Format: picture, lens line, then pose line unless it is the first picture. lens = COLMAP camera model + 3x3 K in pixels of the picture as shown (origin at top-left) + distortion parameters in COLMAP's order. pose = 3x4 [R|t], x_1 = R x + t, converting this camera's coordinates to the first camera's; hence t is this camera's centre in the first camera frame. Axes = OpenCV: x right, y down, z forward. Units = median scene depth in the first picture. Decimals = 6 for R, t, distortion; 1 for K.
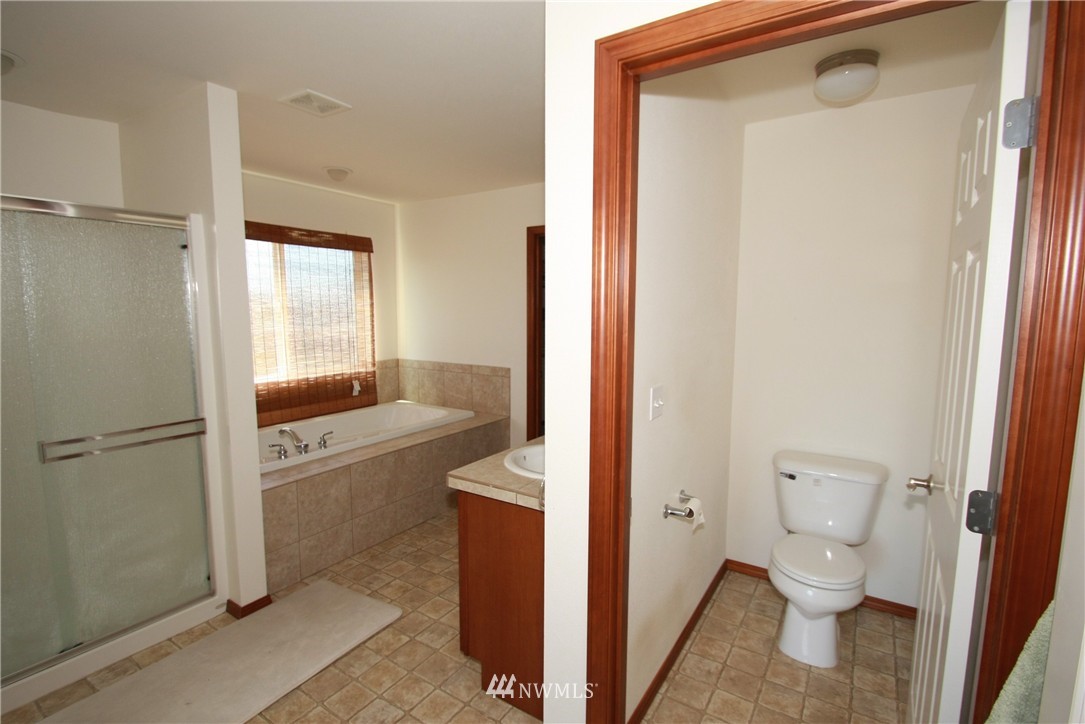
lens RADIAL K [[506.3, 0, 543.8], [0, 506.3, 361.5], [0, 0, 1]] dist [0.005737, -0.004079]
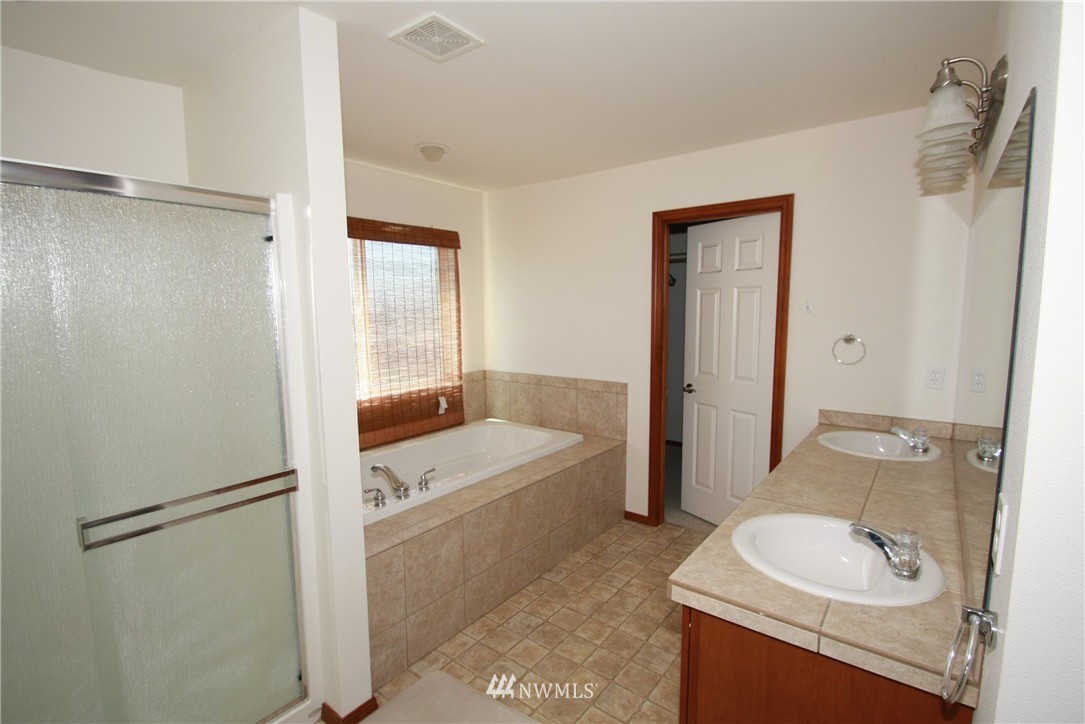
lens RADIAL K [[506.3, 0, 544.7], [0, 506.3, 362.5], [0, 0, 1]] dist [0.005737, -0.004079]
pose [[0.996804, -0.004198, -0.079779, -0.195019], [0.004626, 0.999976, 0.005182, -0.037769], [0.079755, -0.005534, 0.996799, 0.231199]]
